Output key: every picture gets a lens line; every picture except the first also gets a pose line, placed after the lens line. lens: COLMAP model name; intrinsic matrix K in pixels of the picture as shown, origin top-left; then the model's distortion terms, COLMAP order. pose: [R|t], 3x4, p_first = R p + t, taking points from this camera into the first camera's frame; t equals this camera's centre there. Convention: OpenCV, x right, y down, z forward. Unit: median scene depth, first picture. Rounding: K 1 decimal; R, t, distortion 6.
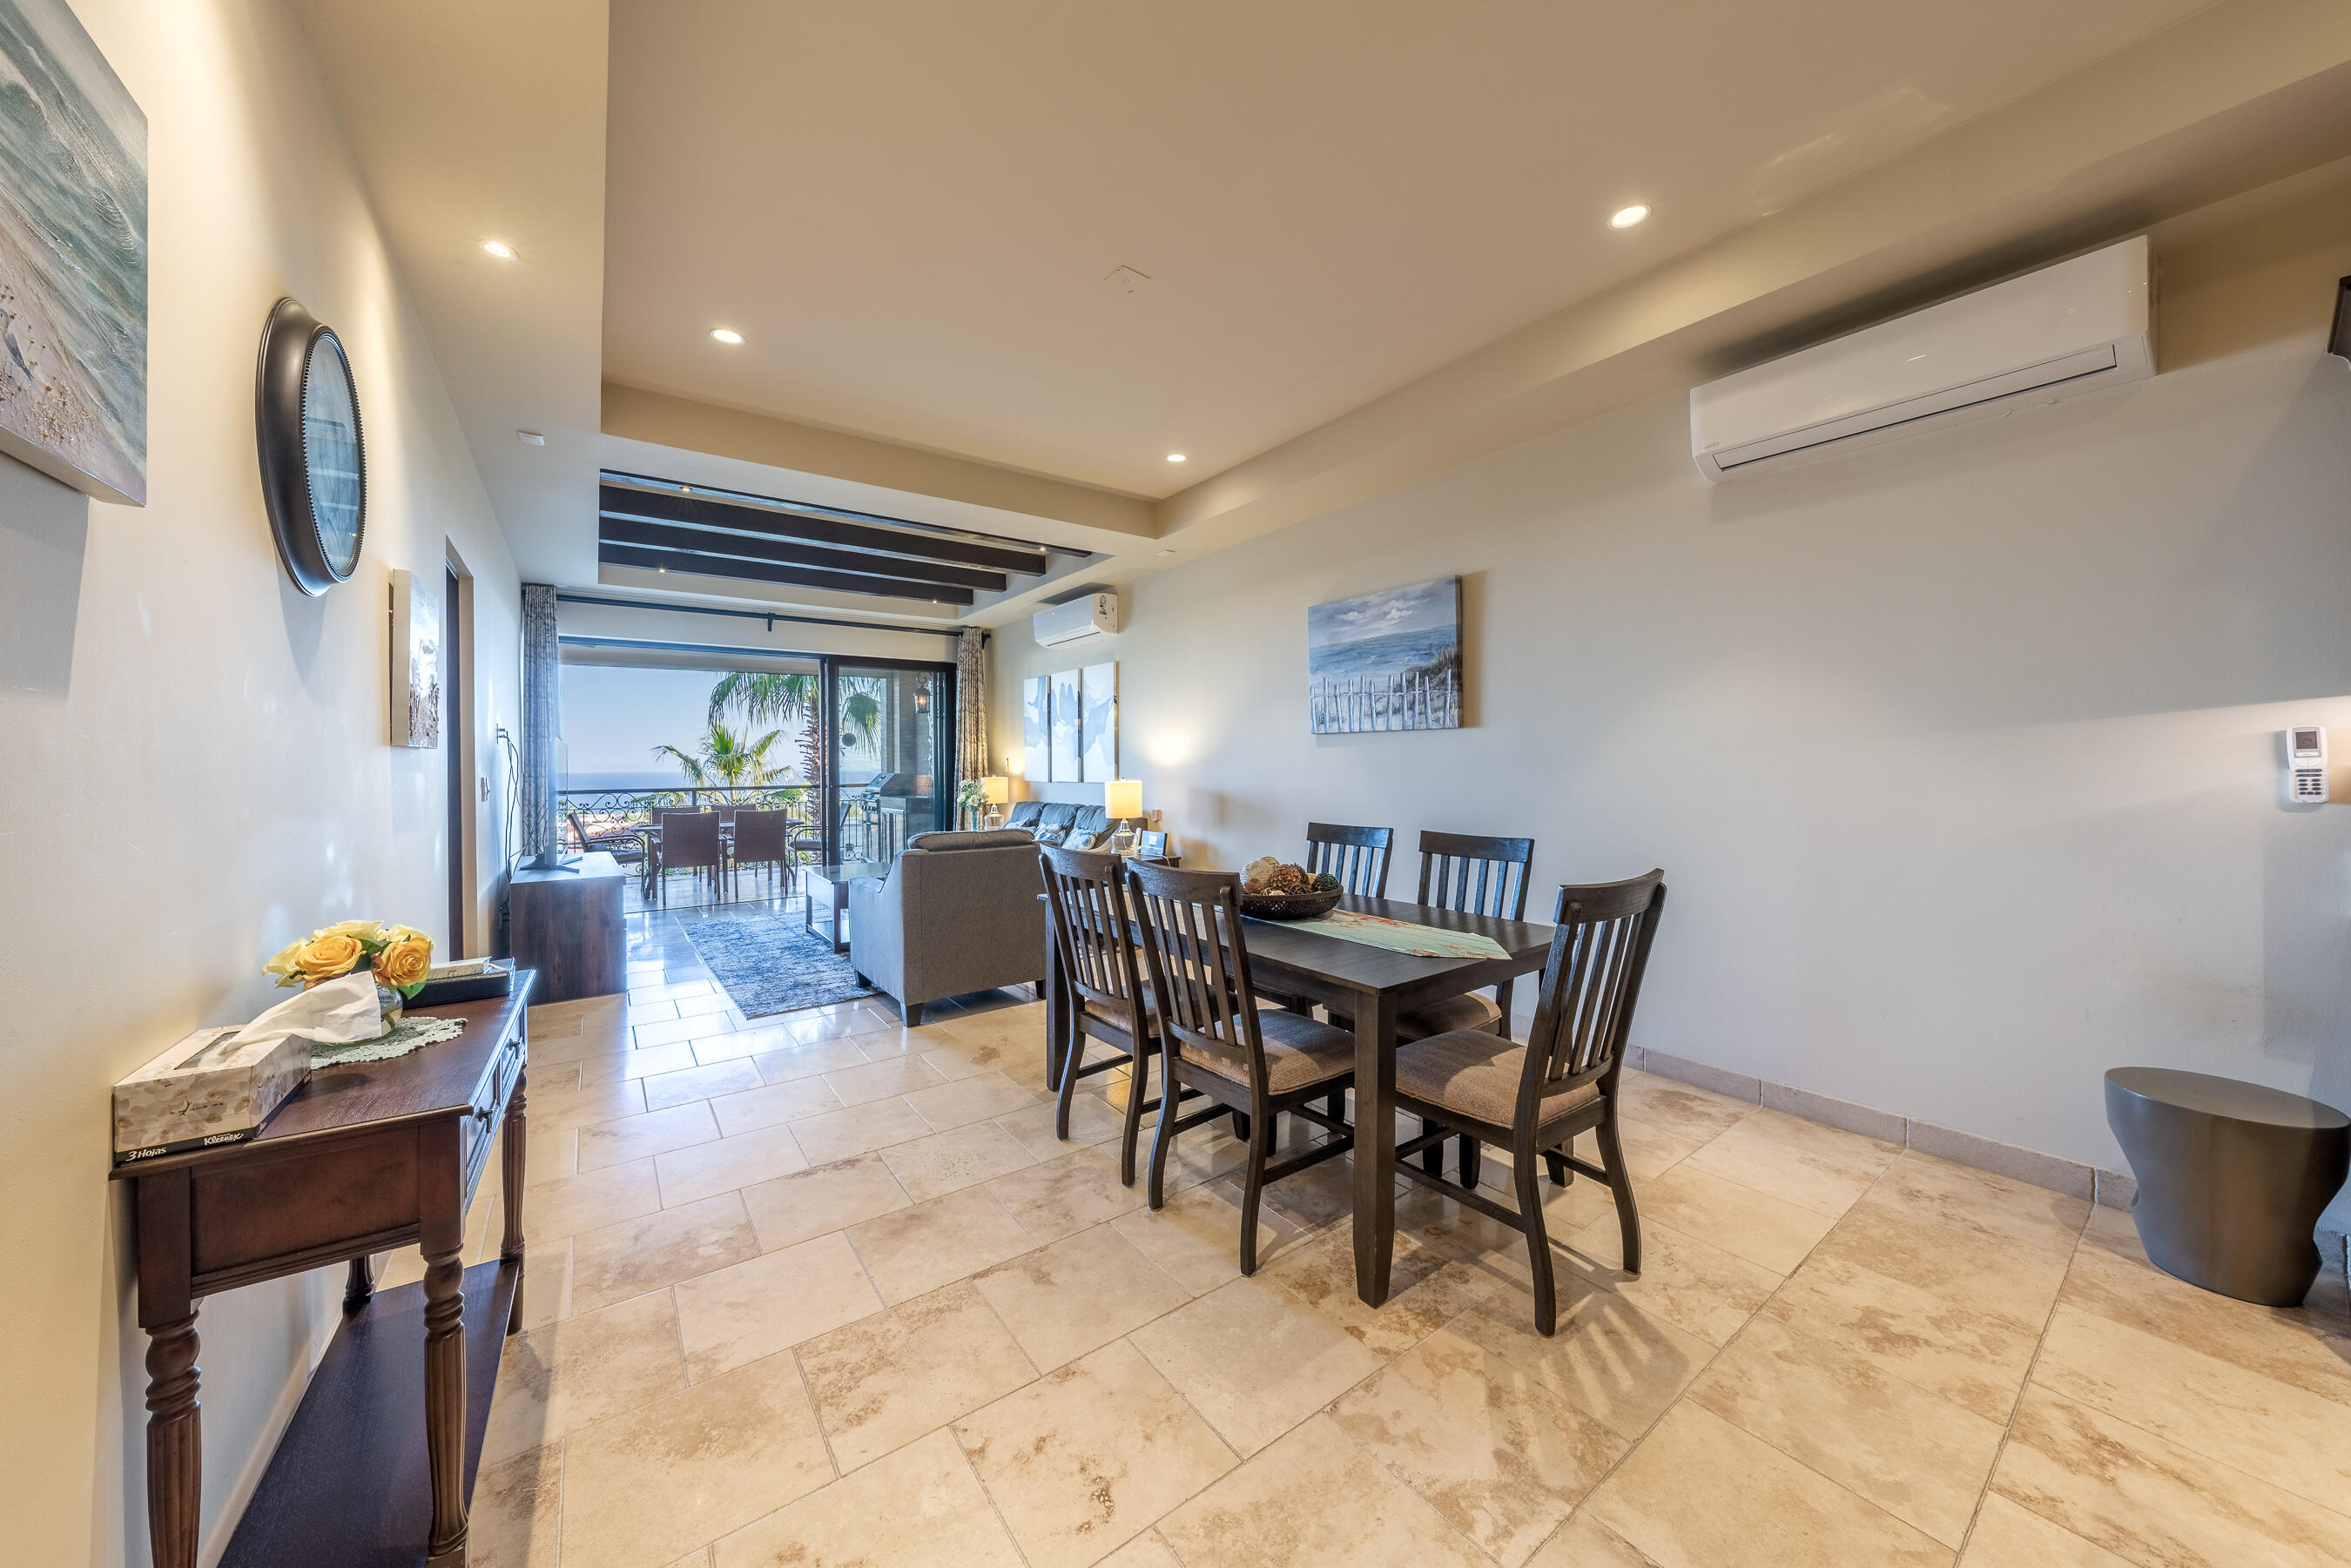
lens RADIAL K [[795.2, 0, 1177.0], [0, 795.2, 766.3], [0, 0, 1]] dist [-0.012438, 0.001204]
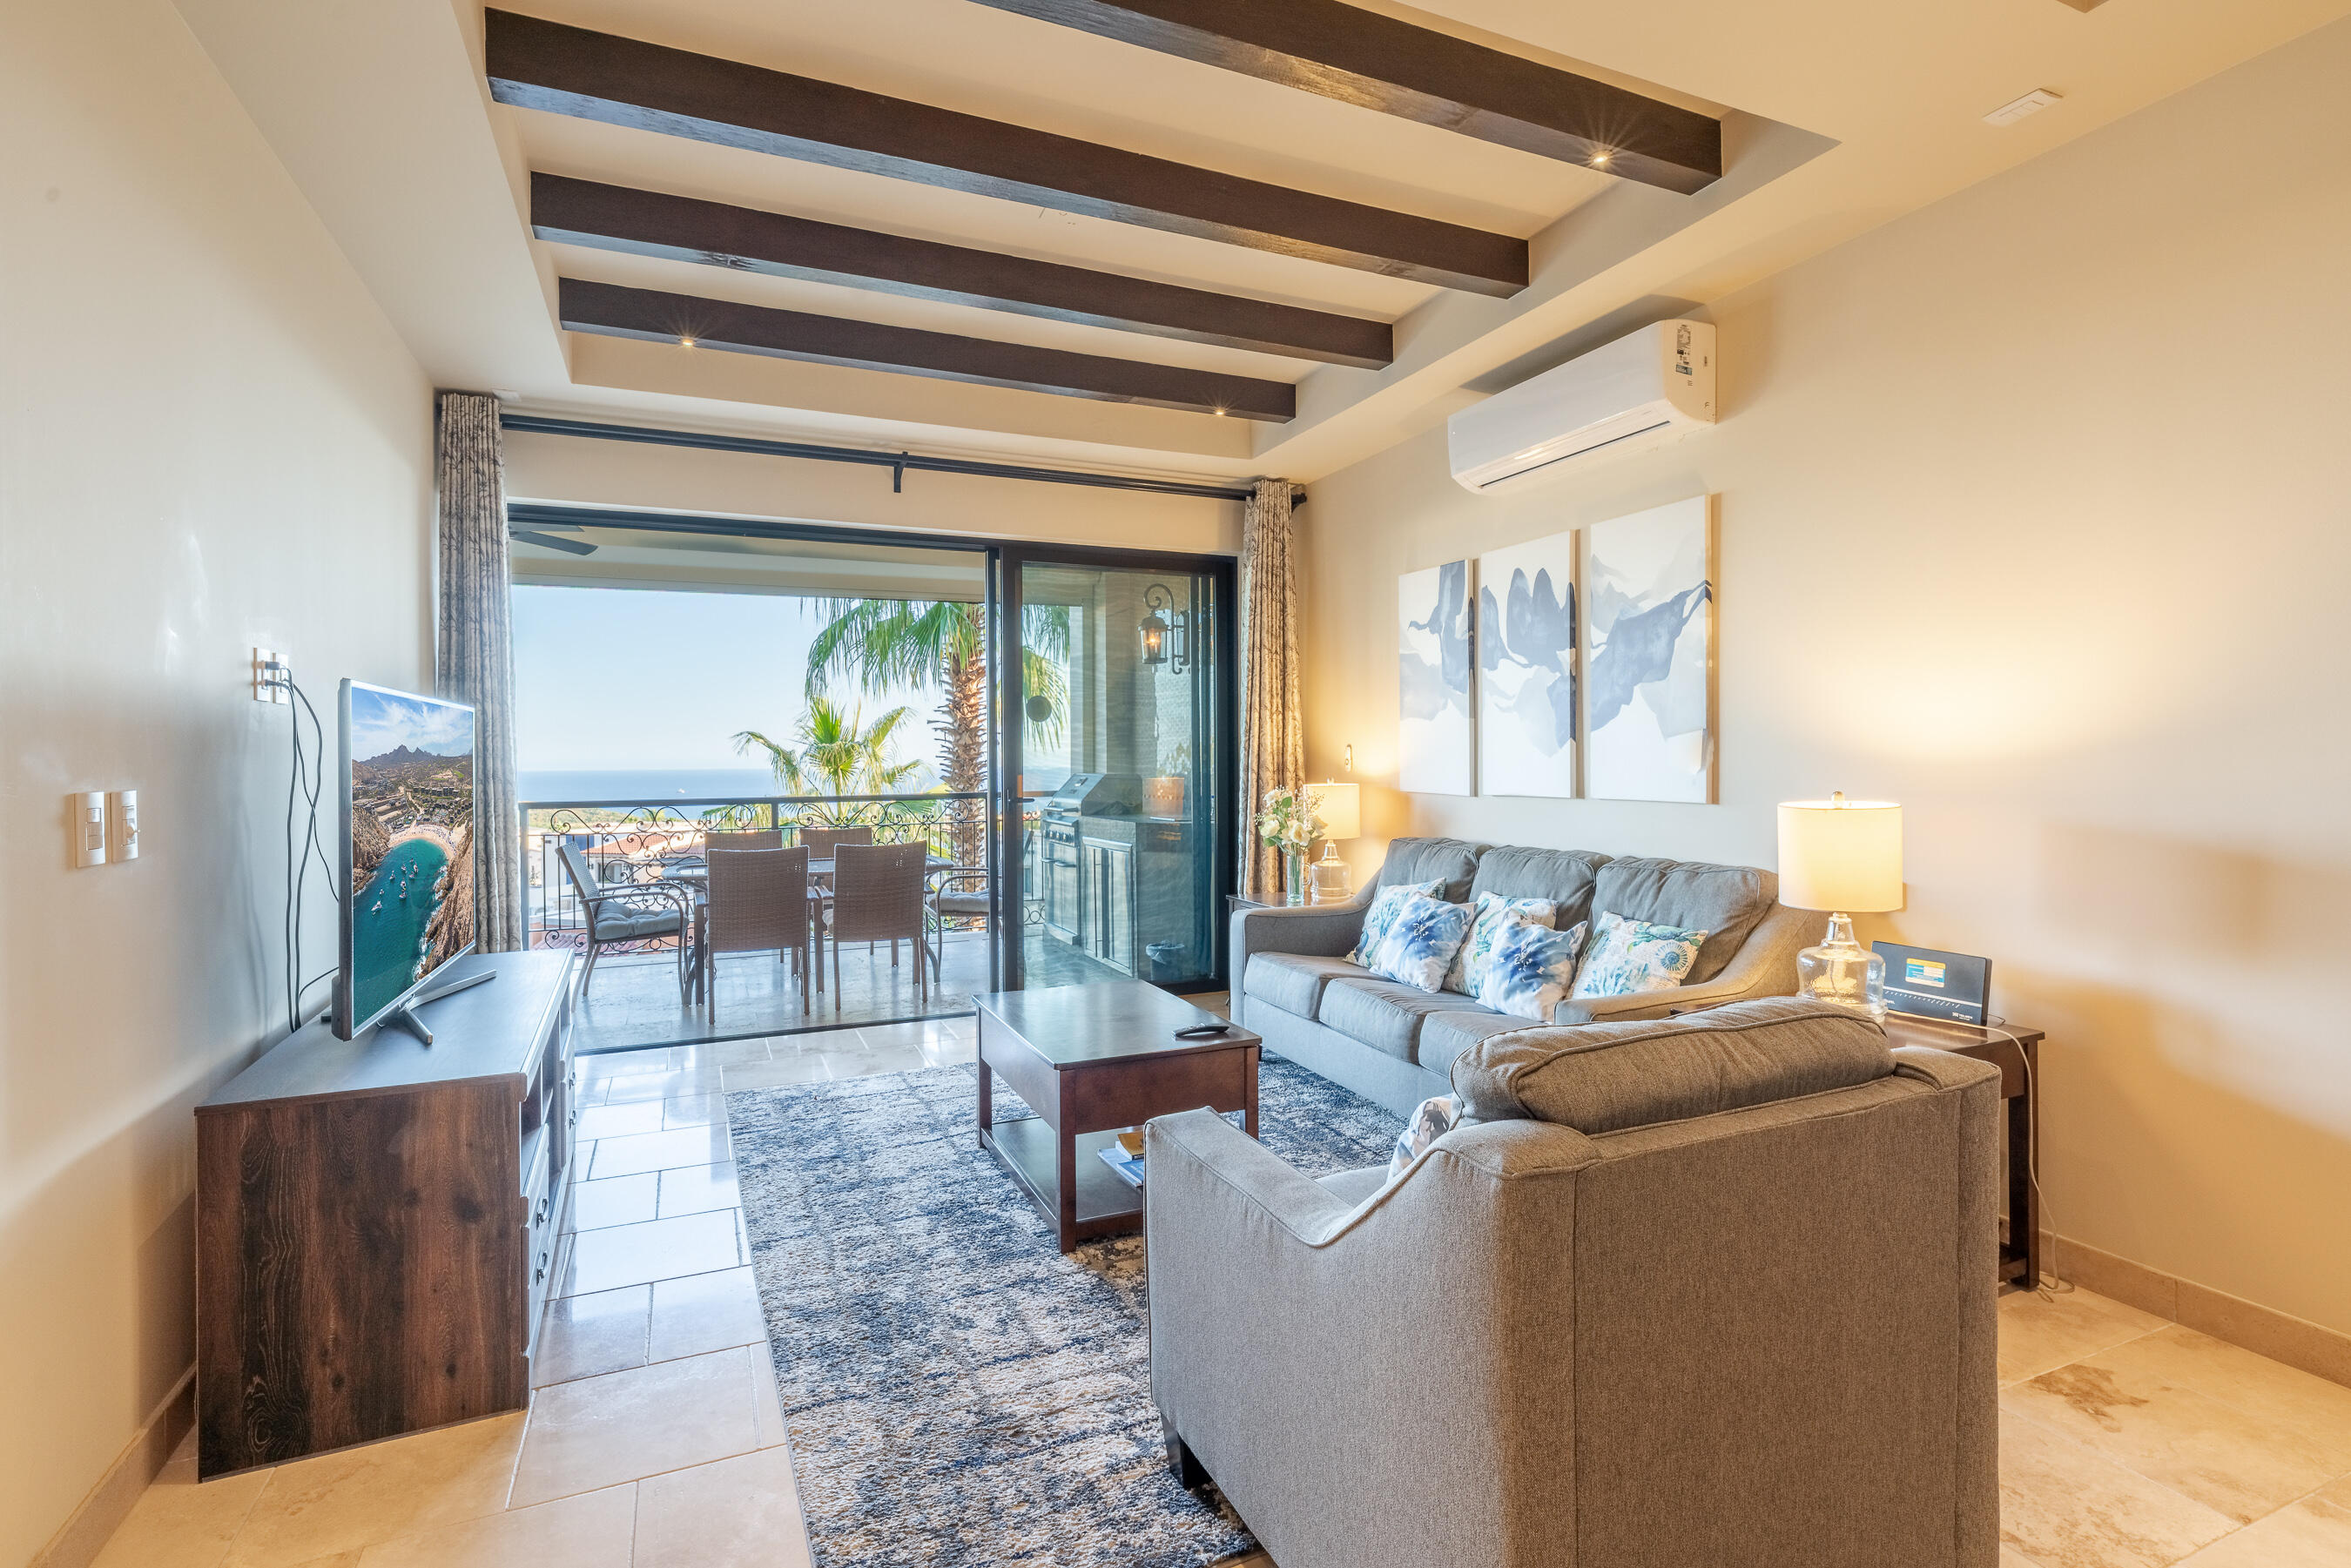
lens RADIAL K [[1116.9, 0, 1177.1], [0, 1116.9, 769.7], [0, 0, 1]] dist [-0.001308, 0.000612]
pose [[0.975447, 0.002346, -0.220220, -0.166304], [-0.000947, 0.999979, 0.006456, 0.000920], [0.220231, -0.006089, 0.975429, 0.314247]]
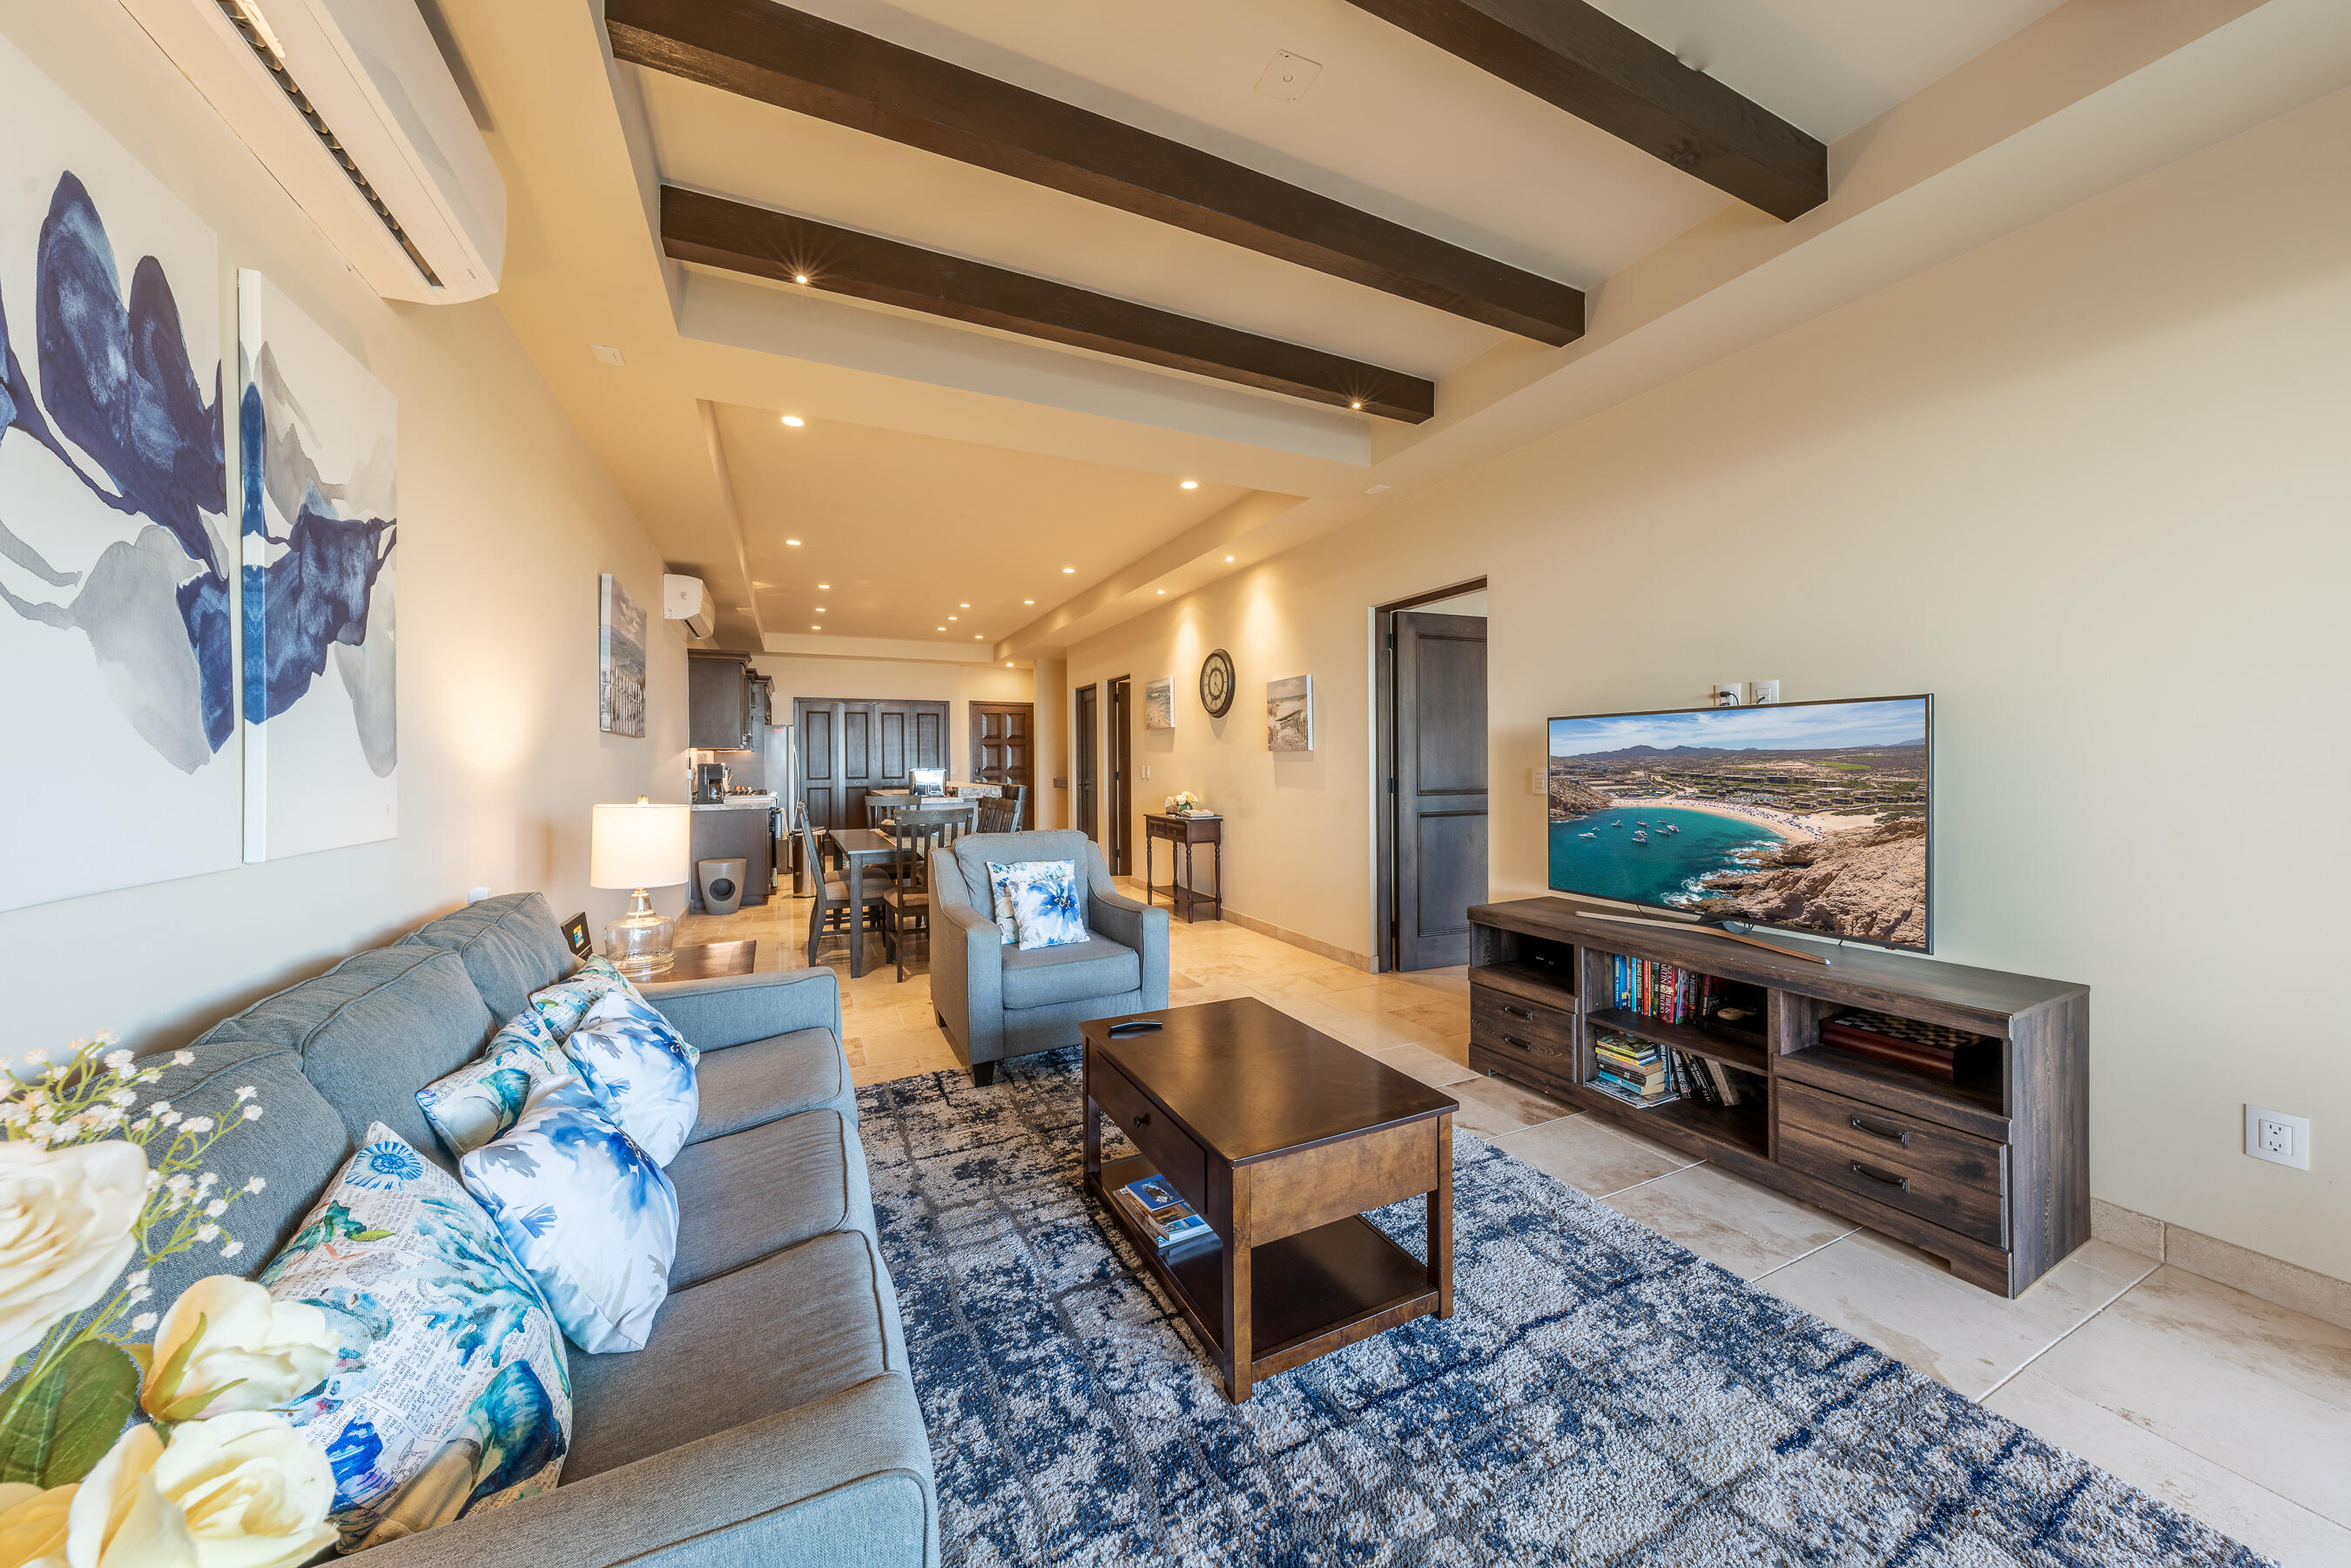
lens RADIAL K [[795.2, 0, 1178.6], [0, 795.2, 773.1], [0, 0, 1]] dist [-0.012438, 0.001204]
pose [[-0.982689, 0.013331, 0.184781, -0.310223], [0.016922, 0.999697, 0.017871, -0.001032], [-0.184487, 0.020689, -0.982617, 0.956543]]
